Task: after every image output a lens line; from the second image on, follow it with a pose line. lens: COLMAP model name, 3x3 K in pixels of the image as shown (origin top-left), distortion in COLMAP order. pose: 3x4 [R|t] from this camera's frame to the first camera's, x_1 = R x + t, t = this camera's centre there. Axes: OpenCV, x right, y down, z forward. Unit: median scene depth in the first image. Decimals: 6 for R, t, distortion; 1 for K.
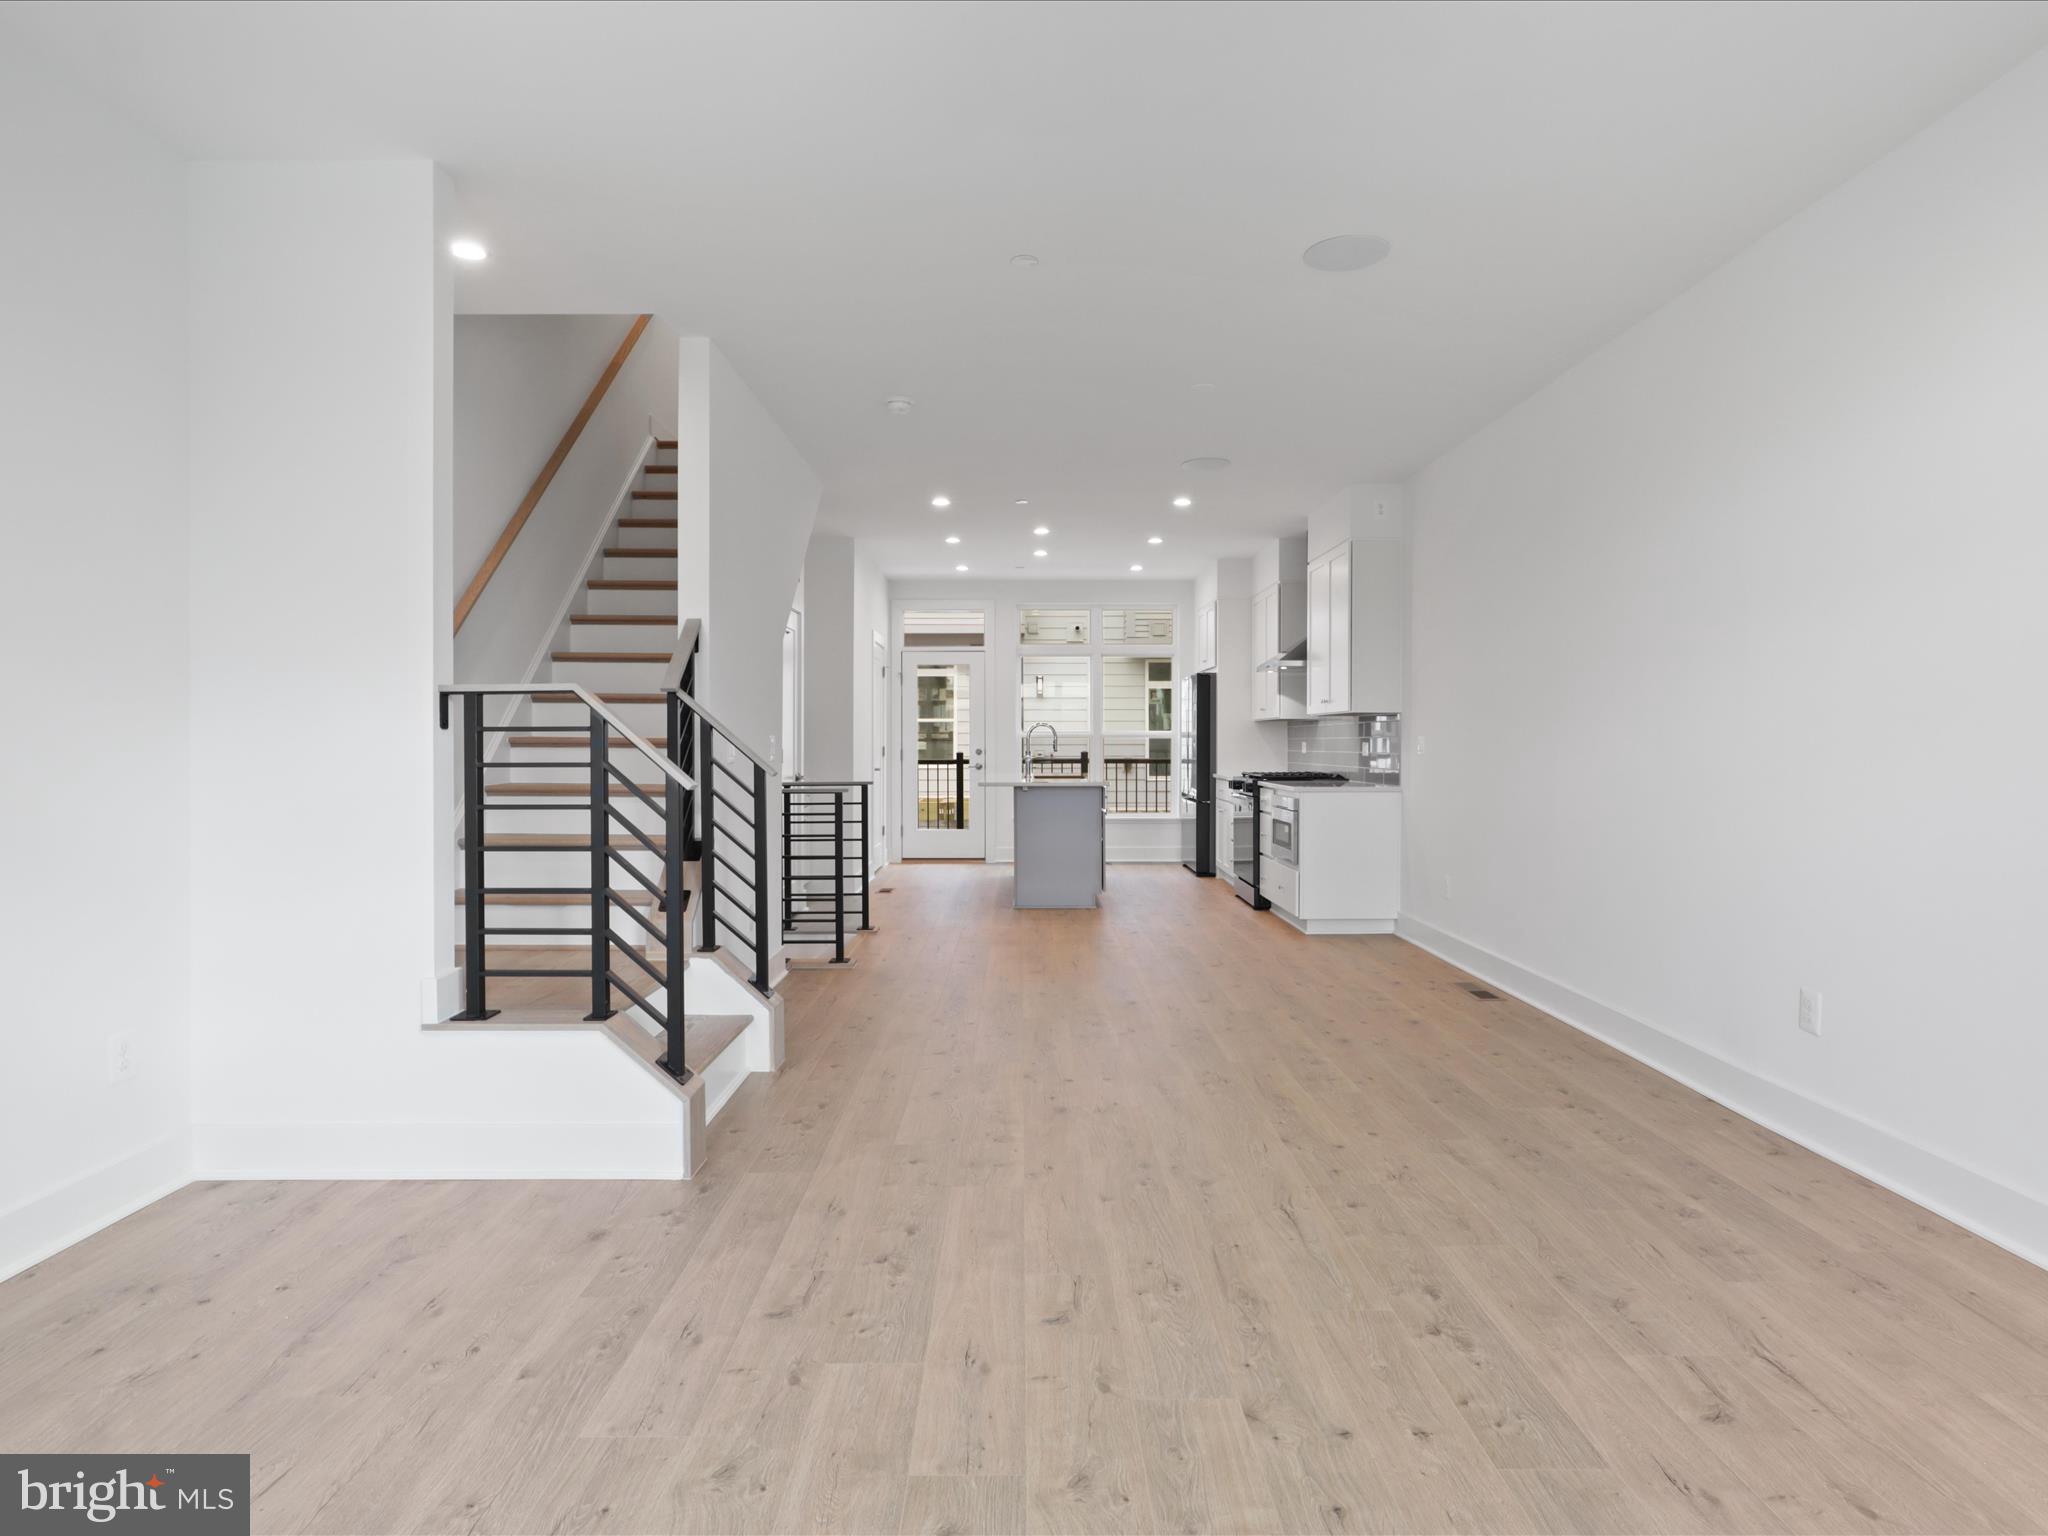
lens RADIAL K [[1152.5, 0, 1016.8], [0, 1152.5, 731.4], [0, 0, 1]] dist [-0.023920, 0.015807]
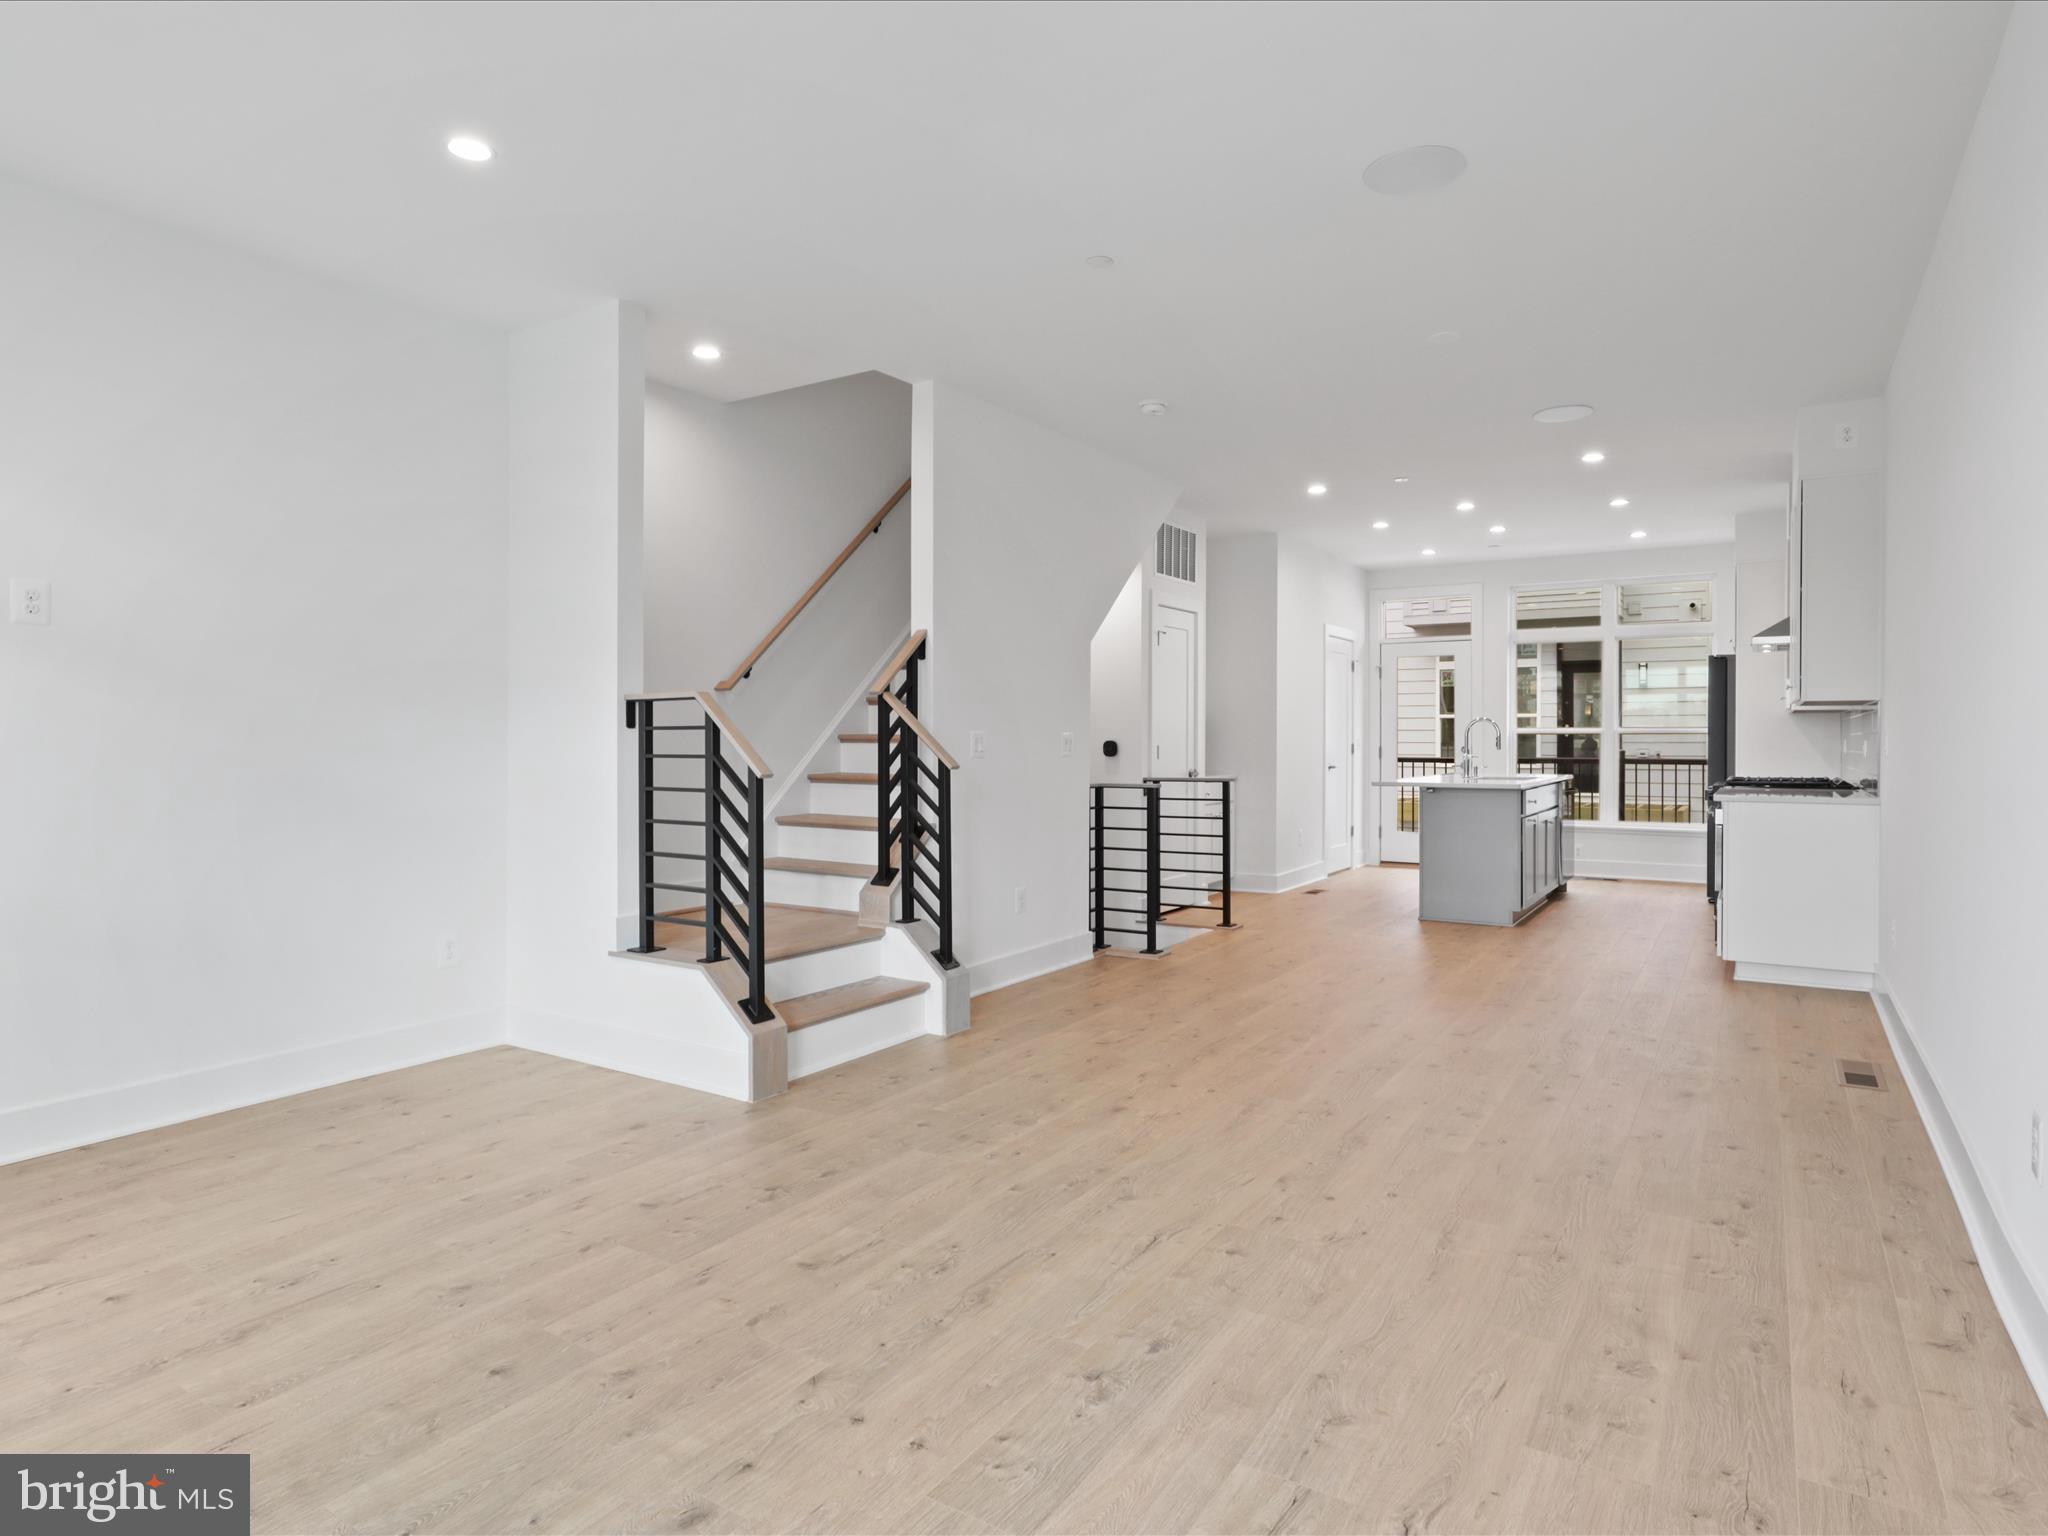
lens RADIAL K [[1152.5, 0, 1013.3], [0, 1152.5, 726.6], [0, 0, 1]] dist [-0.023920, 0.015807]
pose [[0.840192, -0.005400, -0.542262, 0.587105], [0.004475, 0.999985, -0.003026, 0.001771], [0.542271, 0.000116, 0.840204, 0.136056]]
